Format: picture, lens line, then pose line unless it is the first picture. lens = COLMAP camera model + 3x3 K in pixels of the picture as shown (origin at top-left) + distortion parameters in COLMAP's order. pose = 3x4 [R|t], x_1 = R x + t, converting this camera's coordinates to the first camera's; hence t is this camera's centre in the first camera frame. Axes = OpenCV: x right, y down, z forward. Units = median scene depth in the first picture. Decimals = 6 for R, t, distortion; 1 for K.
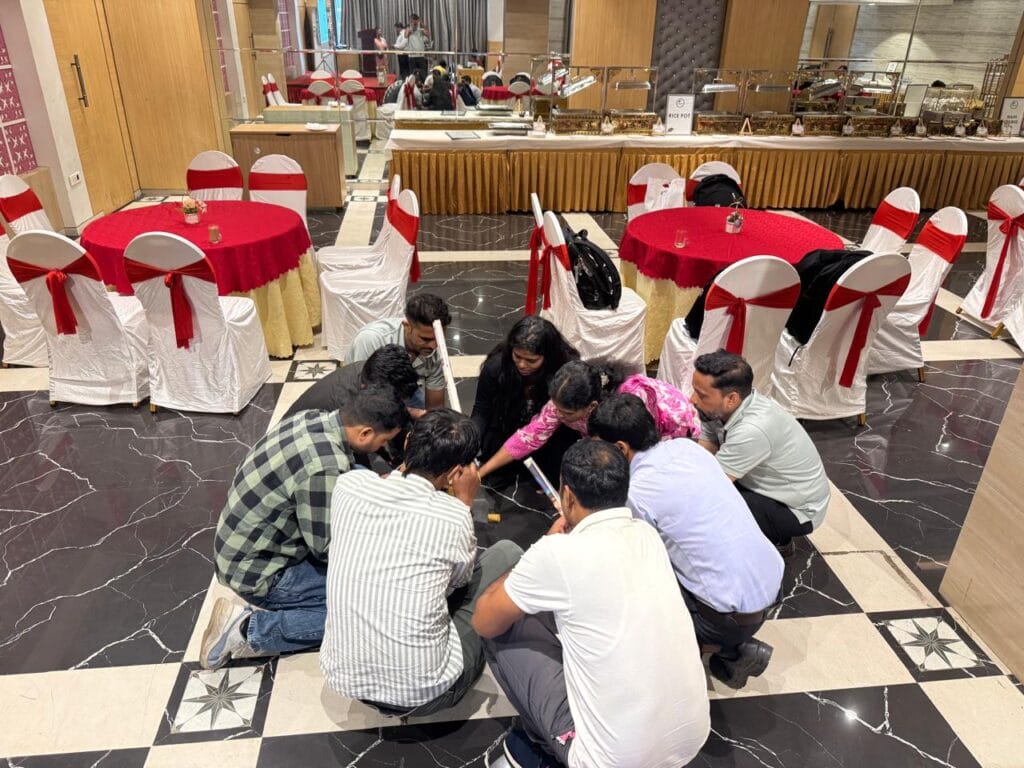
lens RADIAL K [[722.7, 0, 520.7], [0, 722.7, 390.8], [0, 0, 1]] dist [0.010949, -0.026865]
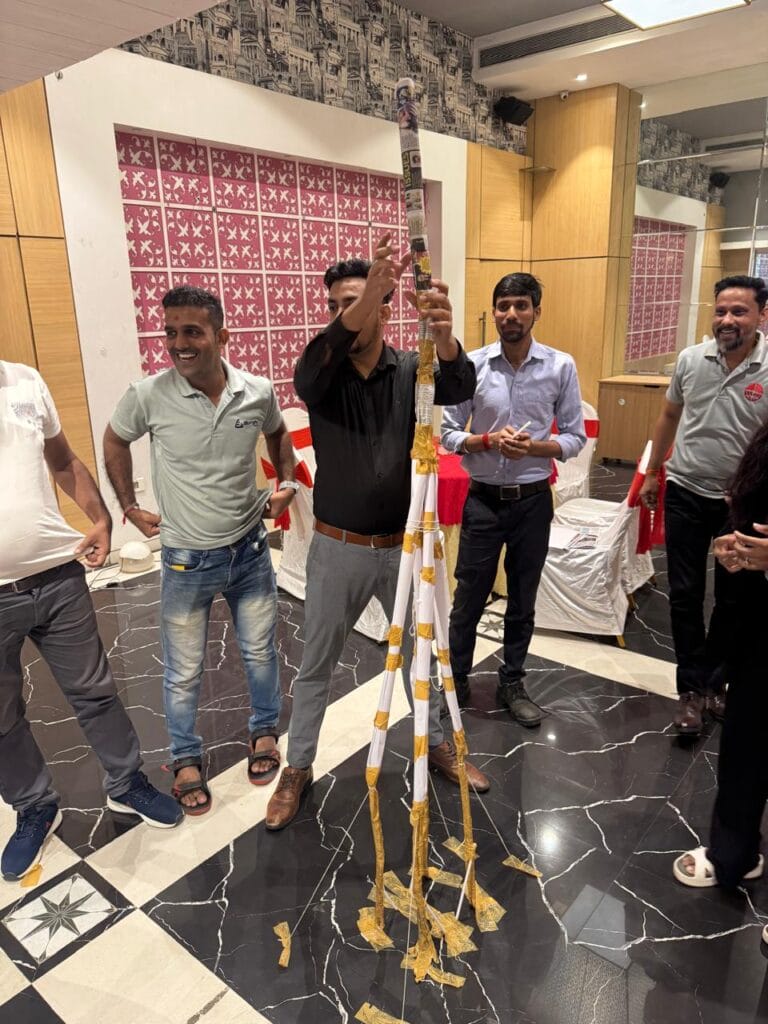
lens RADIAL K [[722.7, 0, 384.8], [0, 722.7, 506.4], [0, 0, 1]] dist [0.010949, -0.026865]
pose [[0.690363, 0.159422, -0.705679, 0.229147], [-0.289958, 0.954620, -0.068005, -0.069707], [0.662814, 0.251565, 0.705260, 0.254523]]
